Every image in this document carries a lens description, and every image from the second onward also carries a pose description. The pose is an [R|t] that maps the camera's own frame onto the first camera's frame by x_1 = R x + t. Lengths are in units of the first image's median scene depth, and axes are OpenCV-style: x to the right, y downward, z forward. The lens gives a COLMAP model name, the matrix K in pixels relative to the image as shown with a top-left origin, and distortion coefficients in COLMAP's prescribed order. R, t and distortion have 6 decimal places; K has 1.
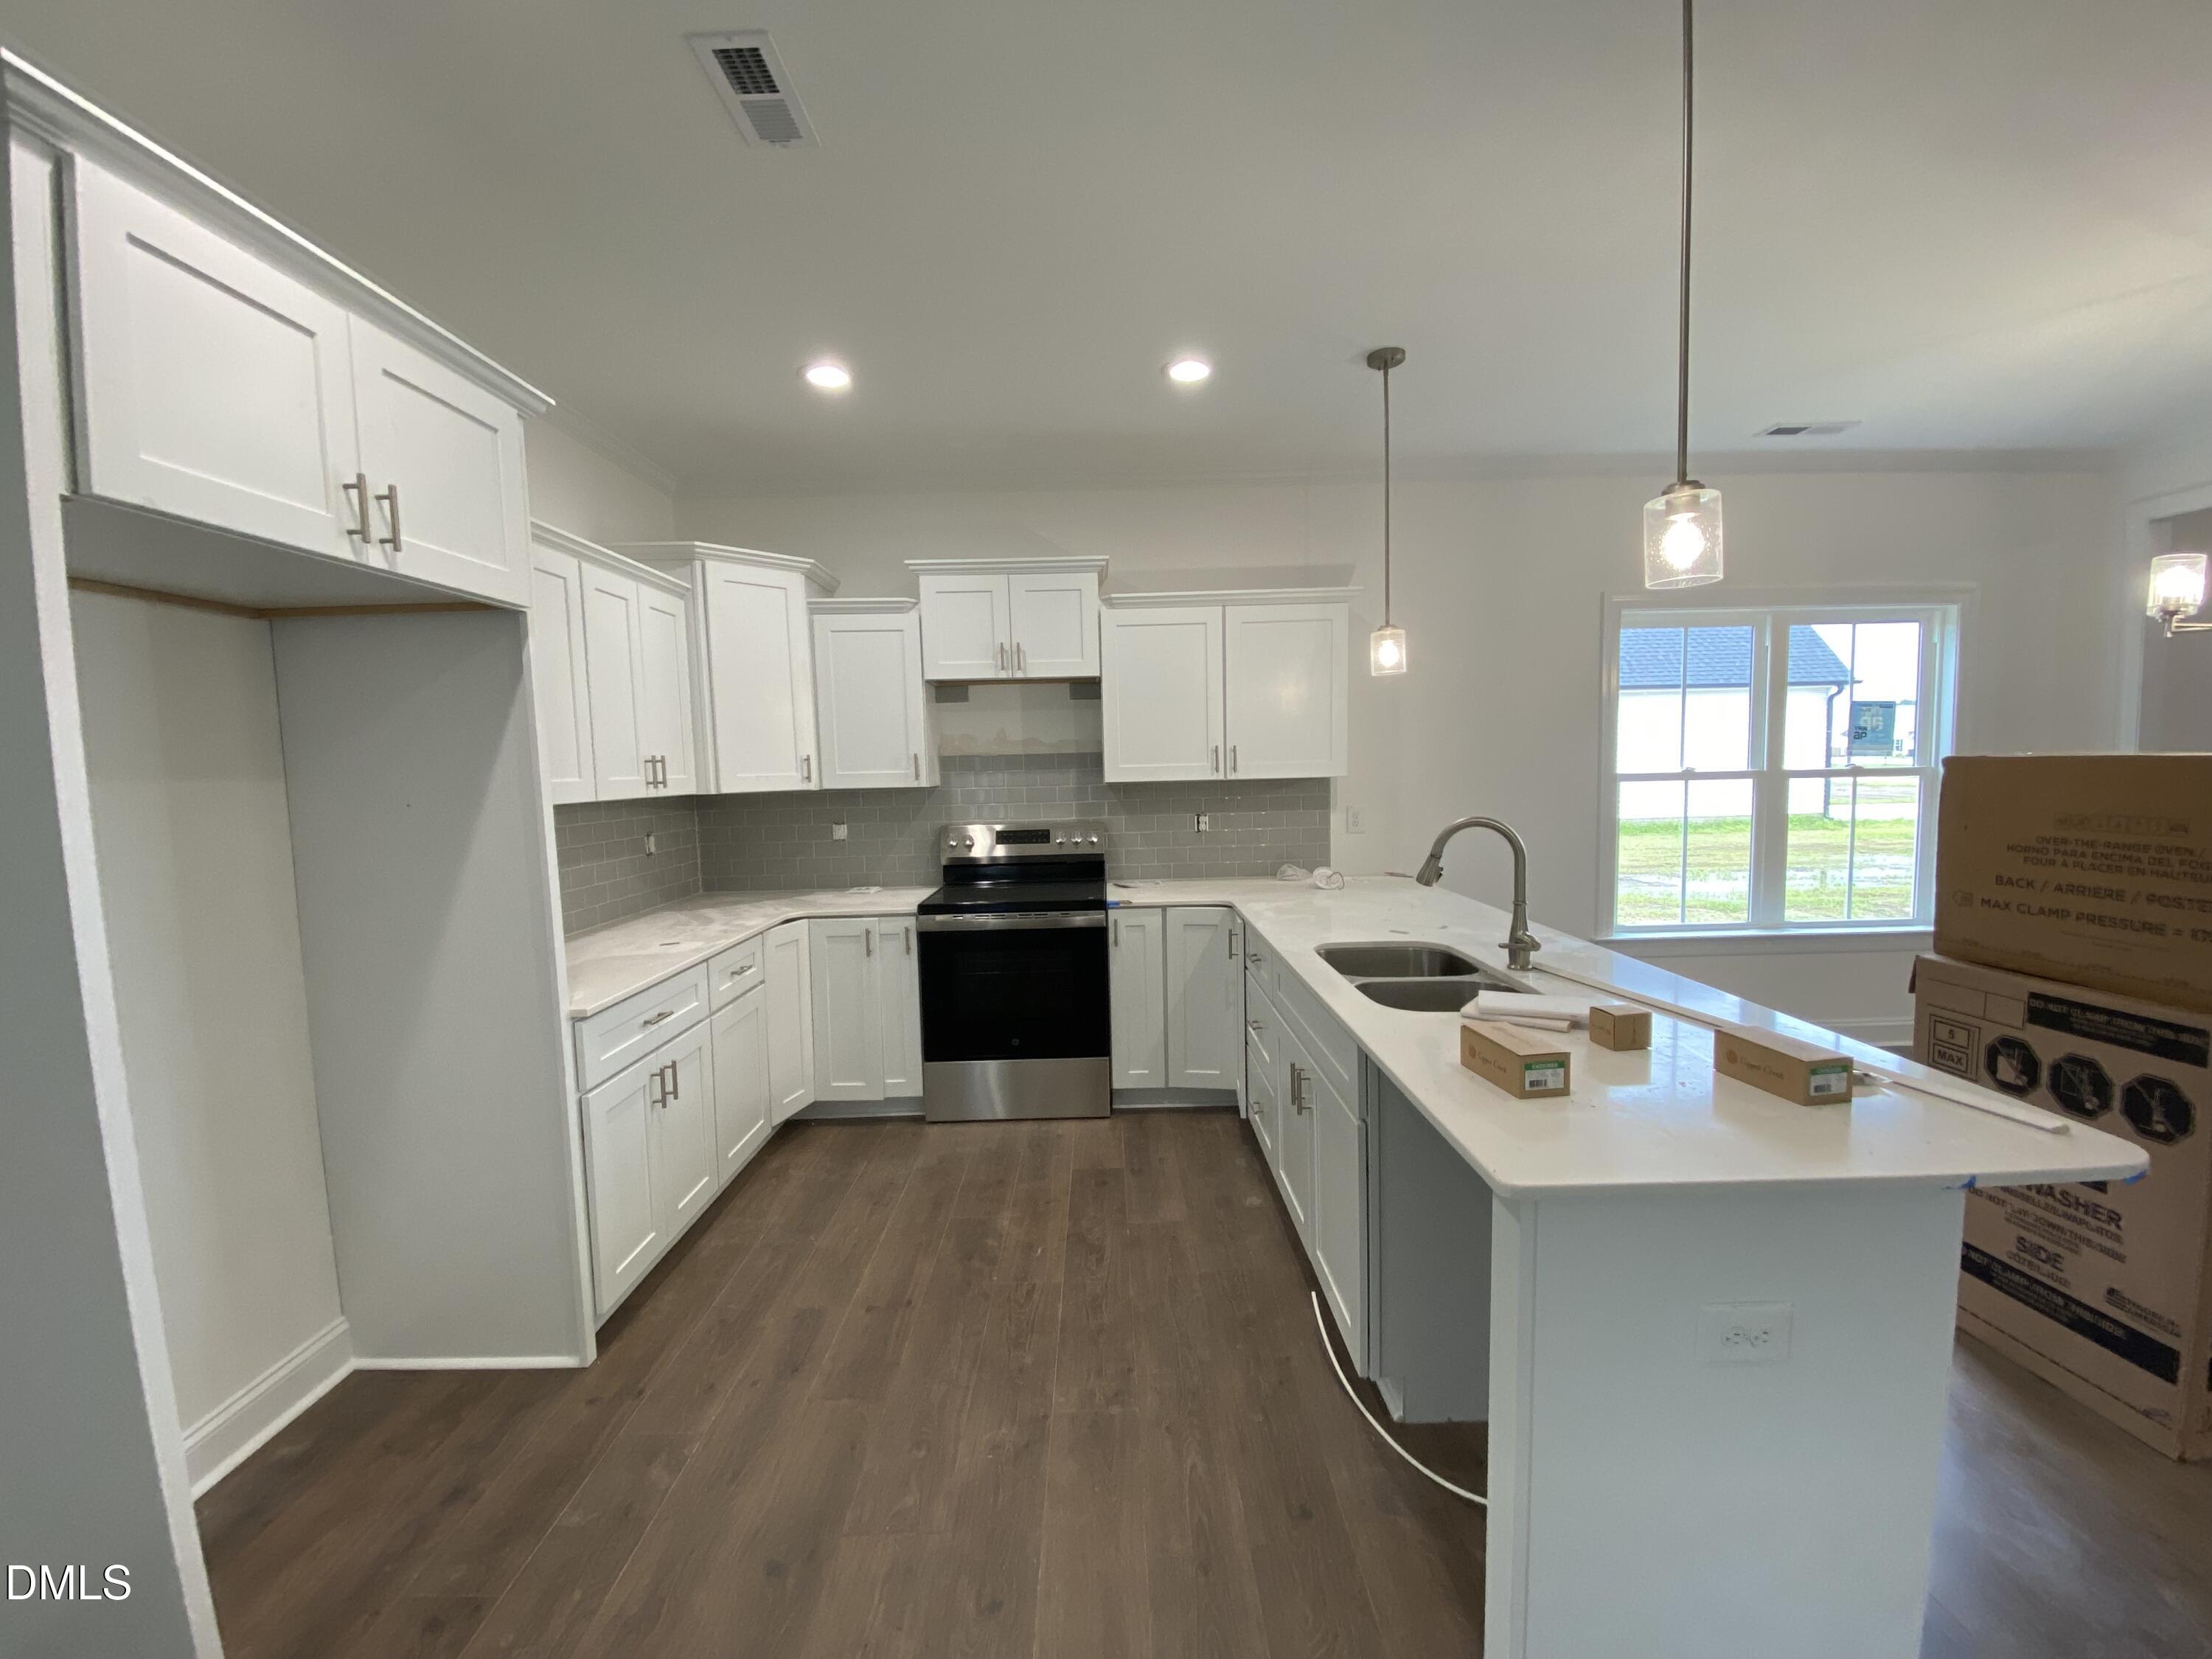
lens RADIAL K [[896.9, 0, 1114.0], [0, 896.9, 839.8], [0, 0, 1]] dist [0.013376, -0.015153]
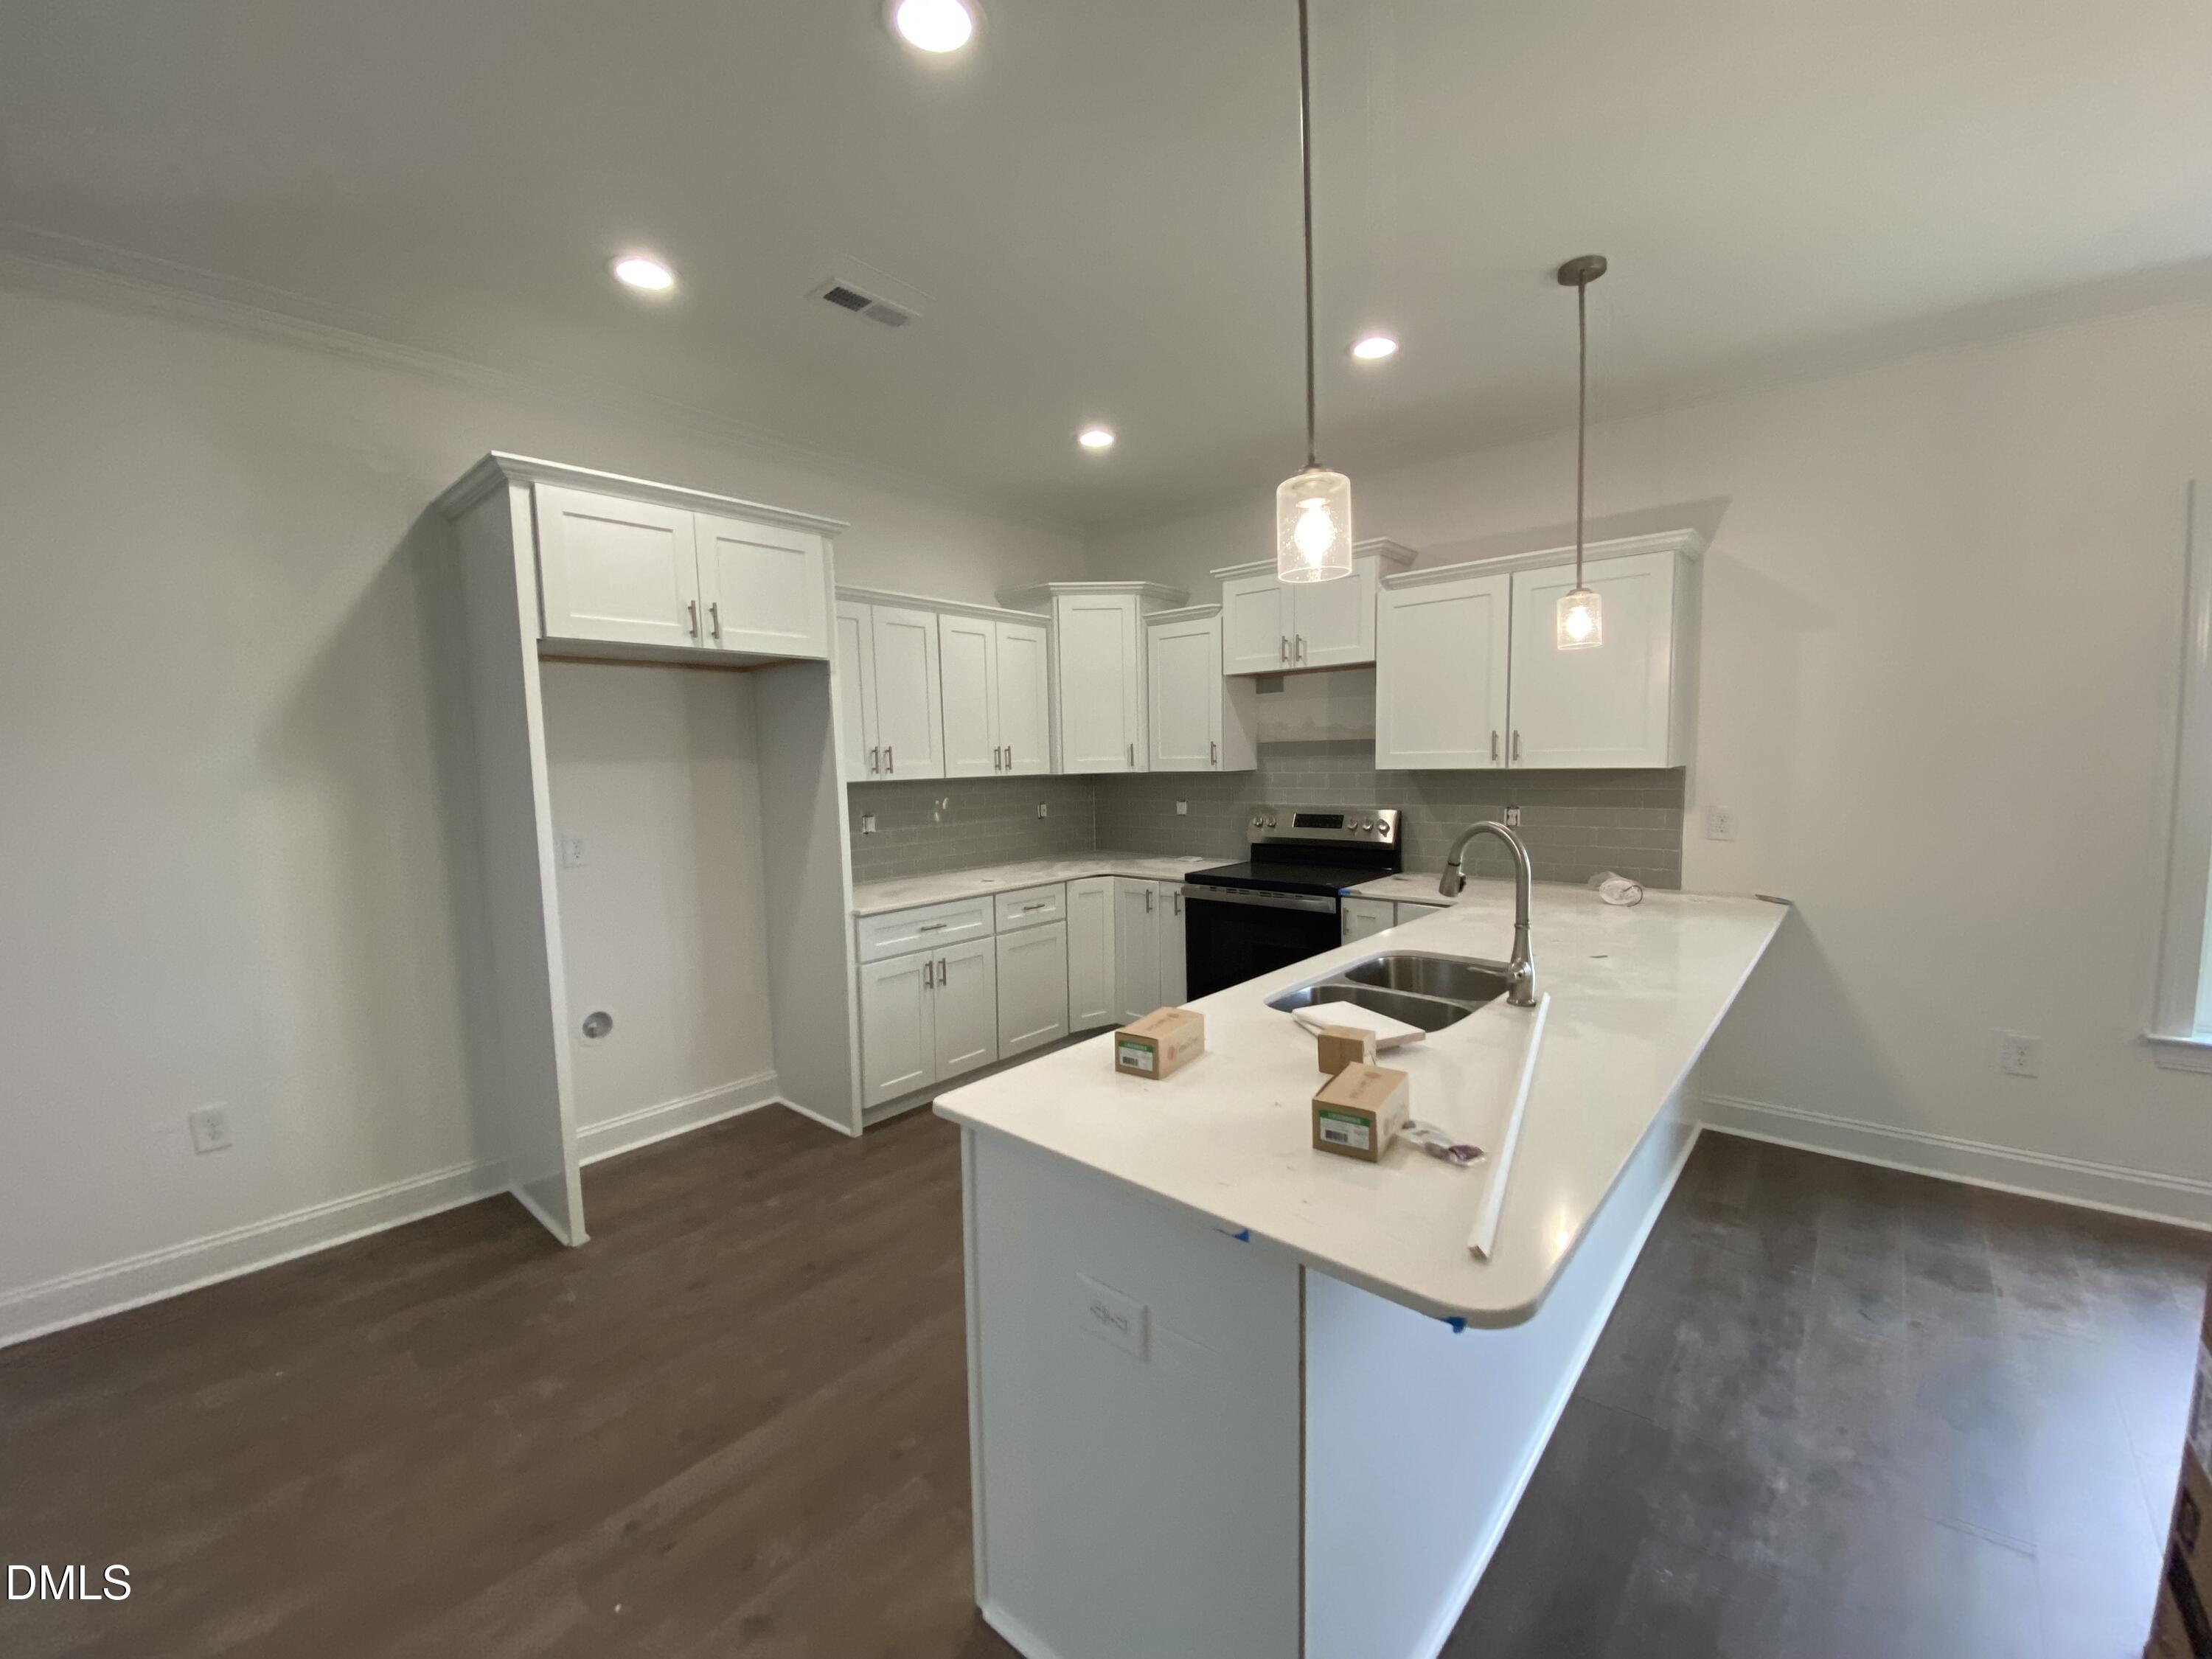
lens RADIAL K [[895.7, 0, 1105.1], [0, 895.7, 838.4], [0, 0, 1]] dist [0.035122, -0.015061]
pose [[0.746792, 0.068315, -0.661540, 0.462312], [-0.052204, 0.997663, 0.044094, -0.018201], [0.663006, 0.001606, 0.748613, 0.067692]]
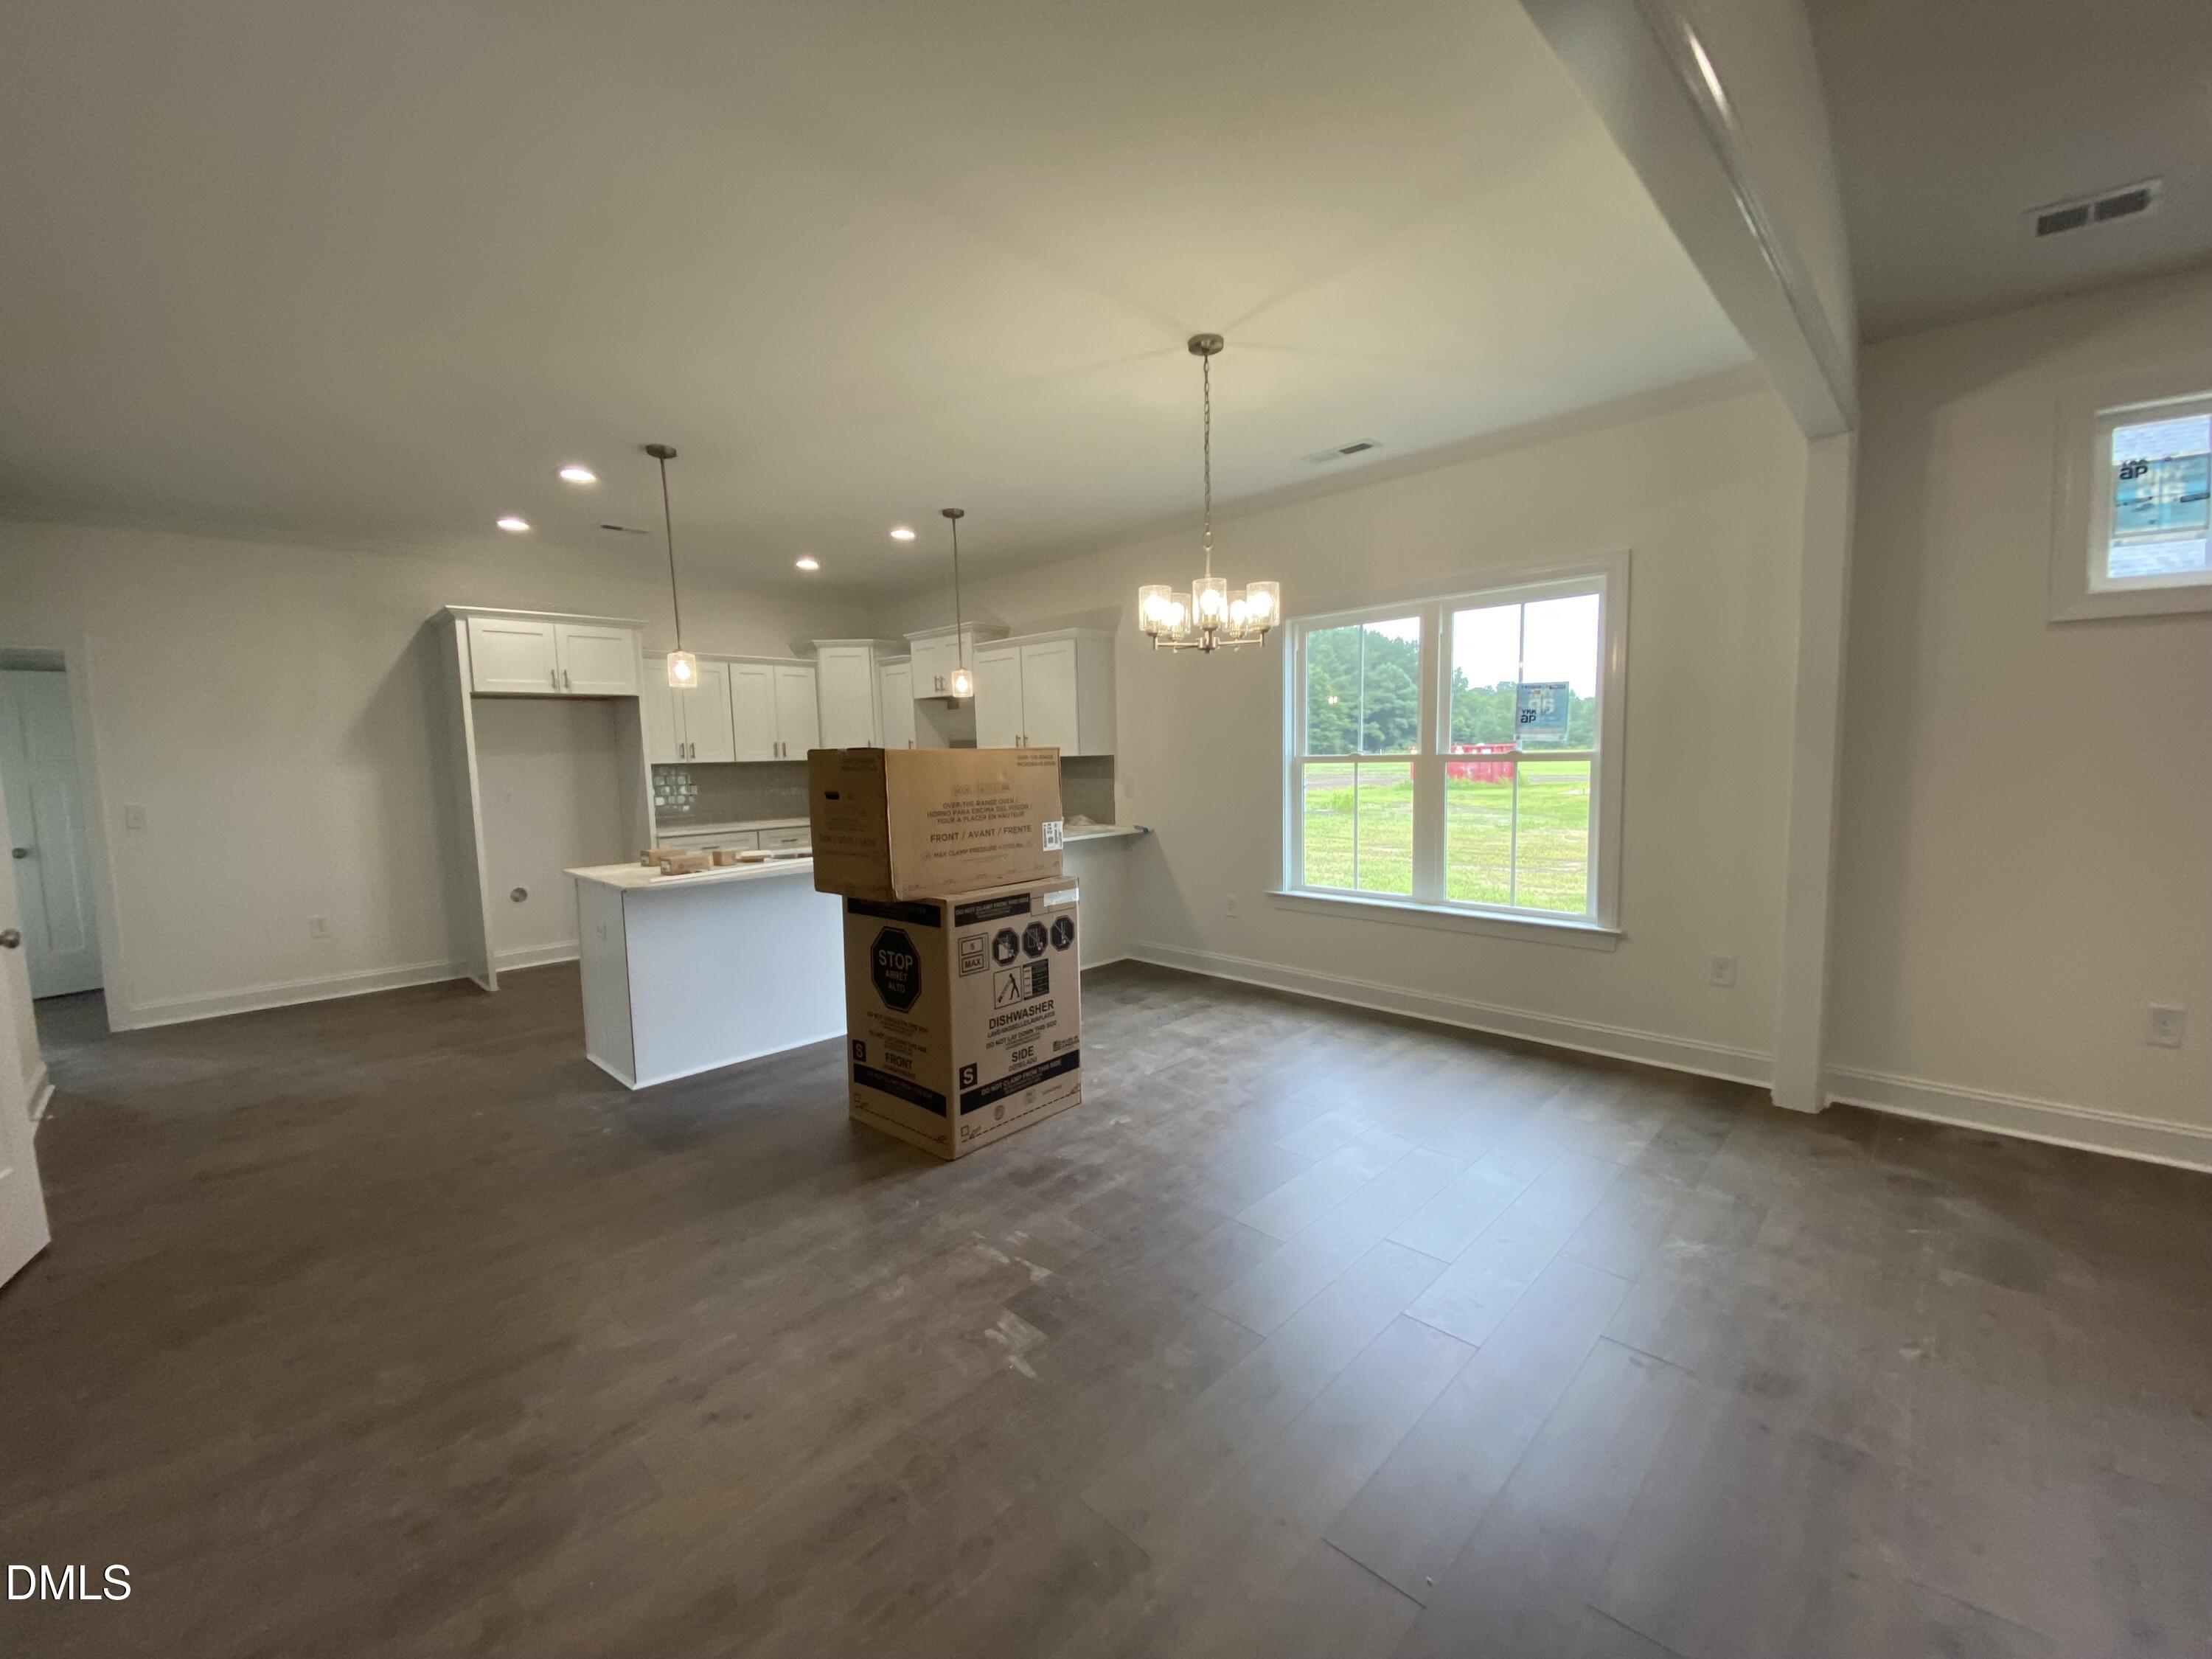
lens RADIAL K [[884.5, 0, 1106.0], [0, 884.5, 829.5], [0, 0, 1]] dist [0.014235, 0.000002]
pose [[0.710209, 0.072197, -0.700279, 1.433944], [-0.053767, 0.997385, 0.048298, -0.022858], [0.701935, 0.003350, 0.712233, -0.001312]]
